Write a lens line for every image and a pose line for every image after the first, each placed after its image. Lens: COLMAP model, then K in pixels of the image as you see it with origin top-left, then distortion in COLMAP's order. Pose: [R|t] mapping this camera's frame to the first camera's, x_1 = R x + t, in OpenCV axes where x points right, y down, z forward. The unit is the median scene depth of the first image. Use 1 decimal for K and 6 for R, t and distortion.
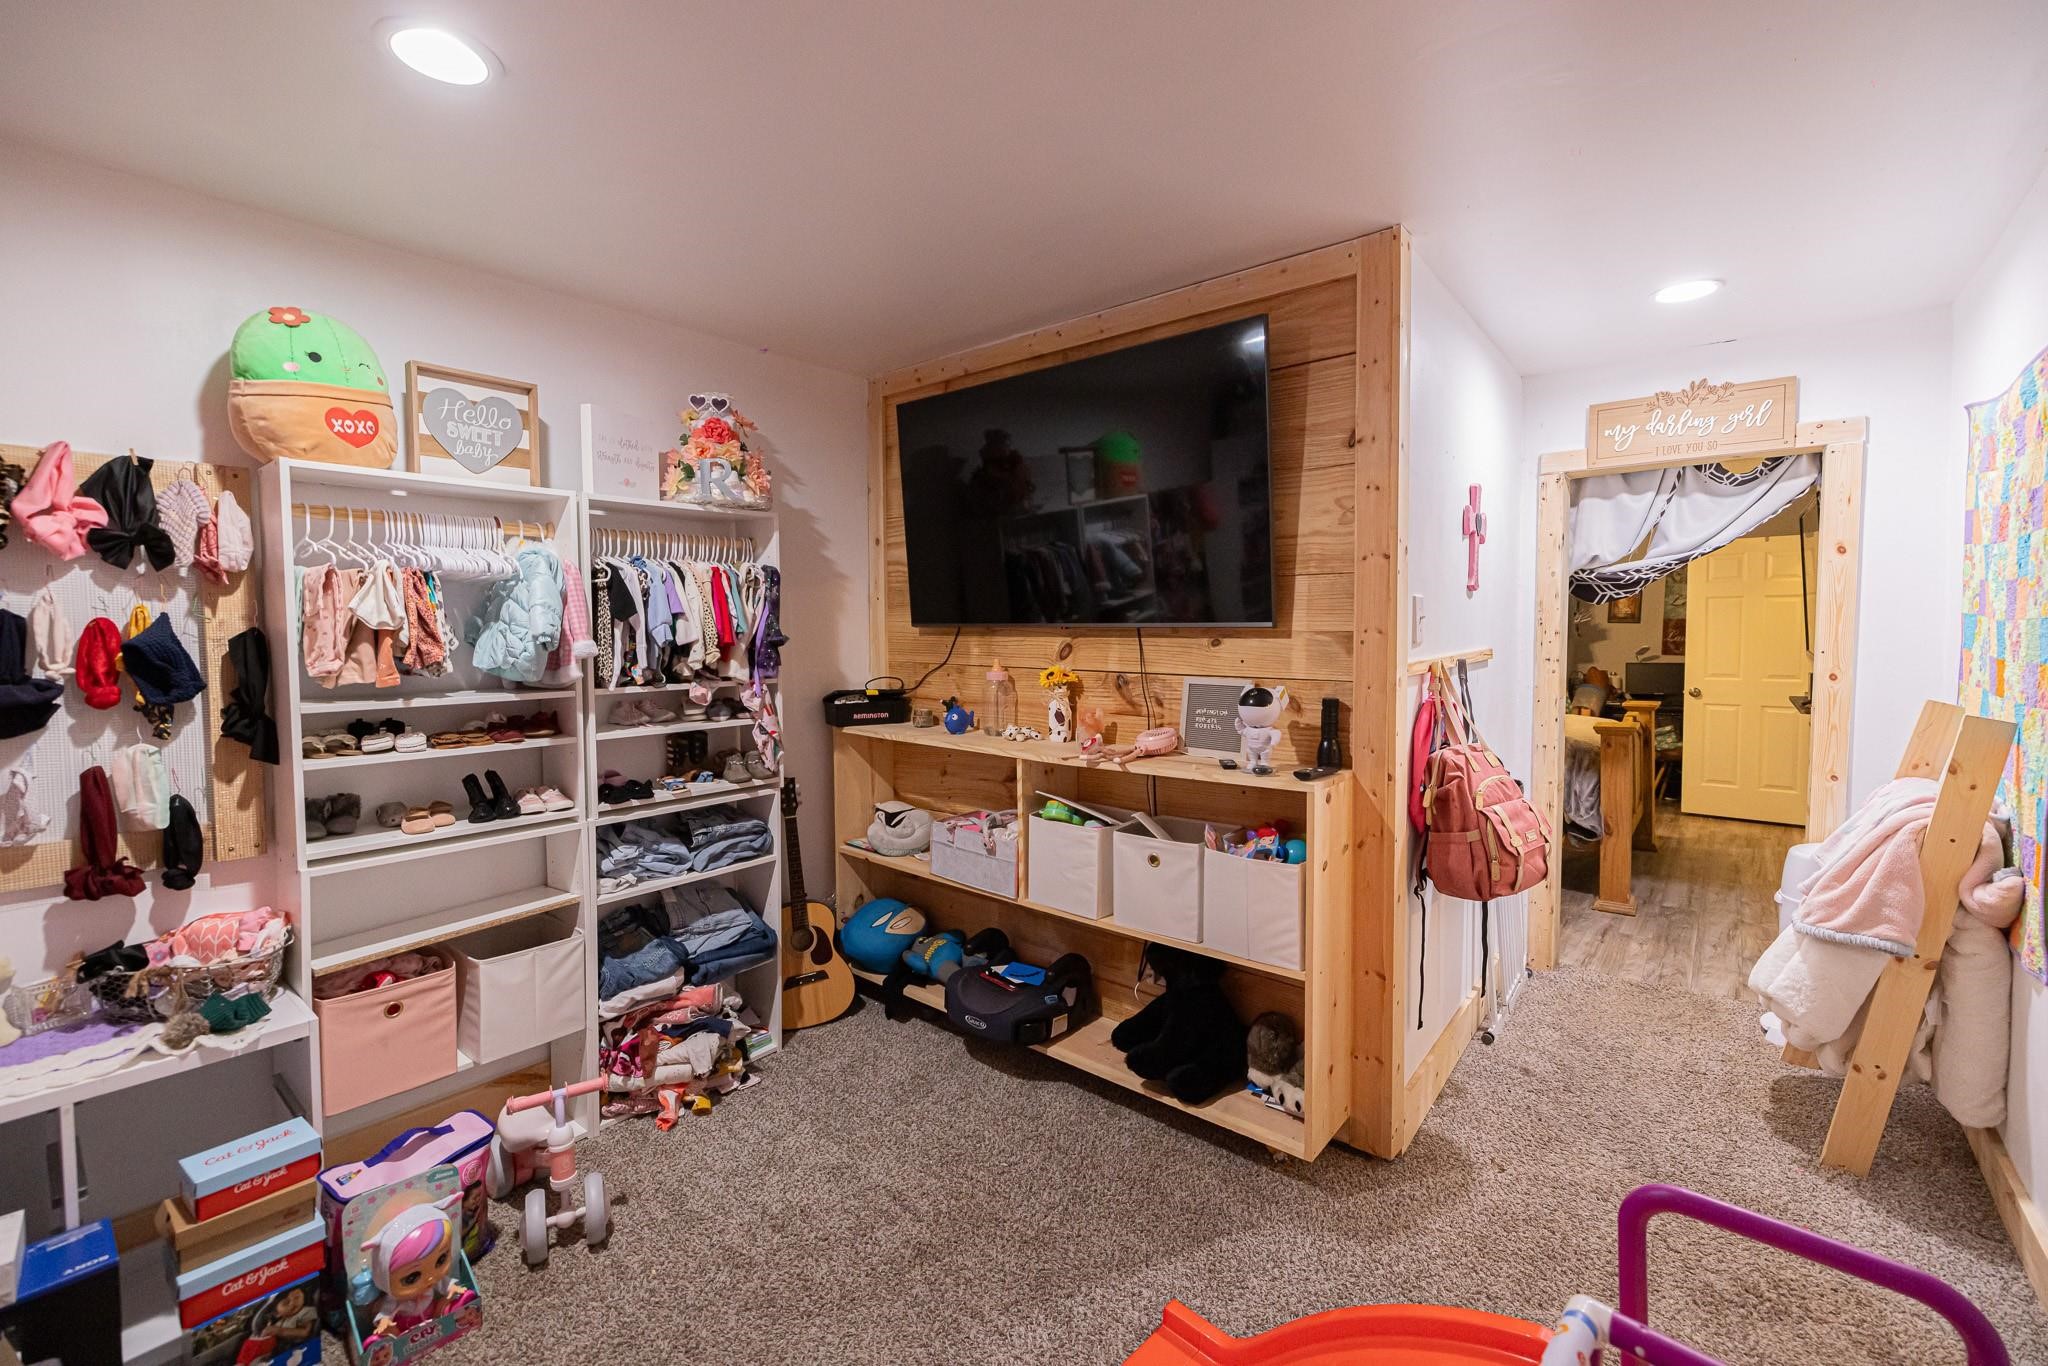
lens RADIAL K [[872.4, 0, 1021.0], [0, 872.4, 675.8], [0, 0, 1]] dist [-0.001018, 0.000451]
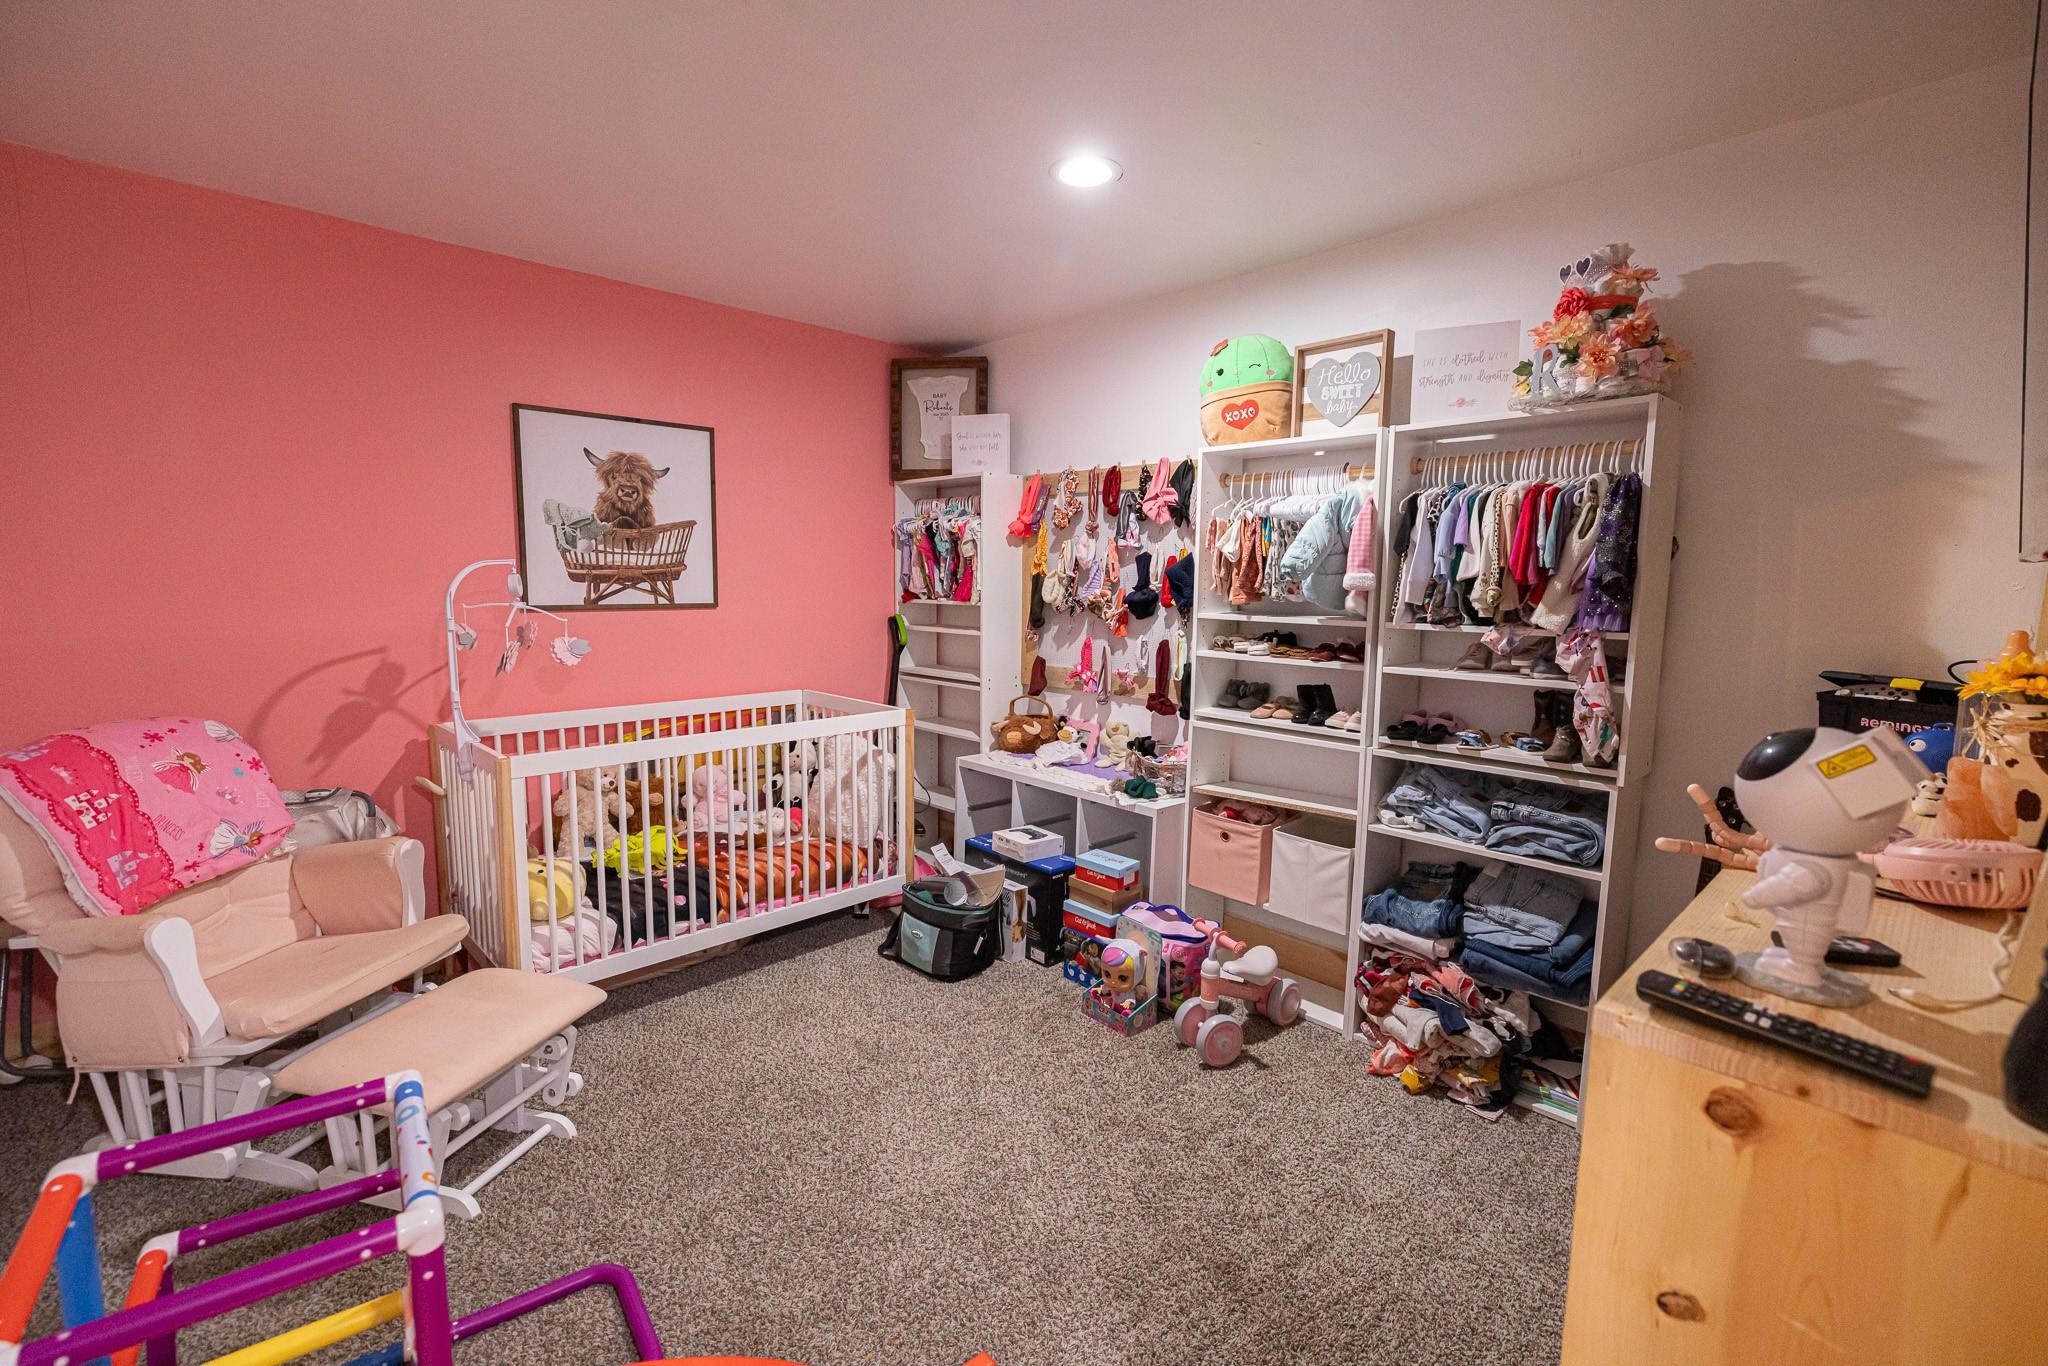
lens RADIAL K [[872.4, 0, 1021.0], [0, 872.4, 675.8], [0, 0, 1]] dist [-0.001018, 0.000451]
pose [[-0.127601, 0.122008, -0.984293, 0.547302], [-0.063745, 0.989344, 0.130898, -0.027498], [0.989775, 0.079446, -0.118464, 0.674388]]
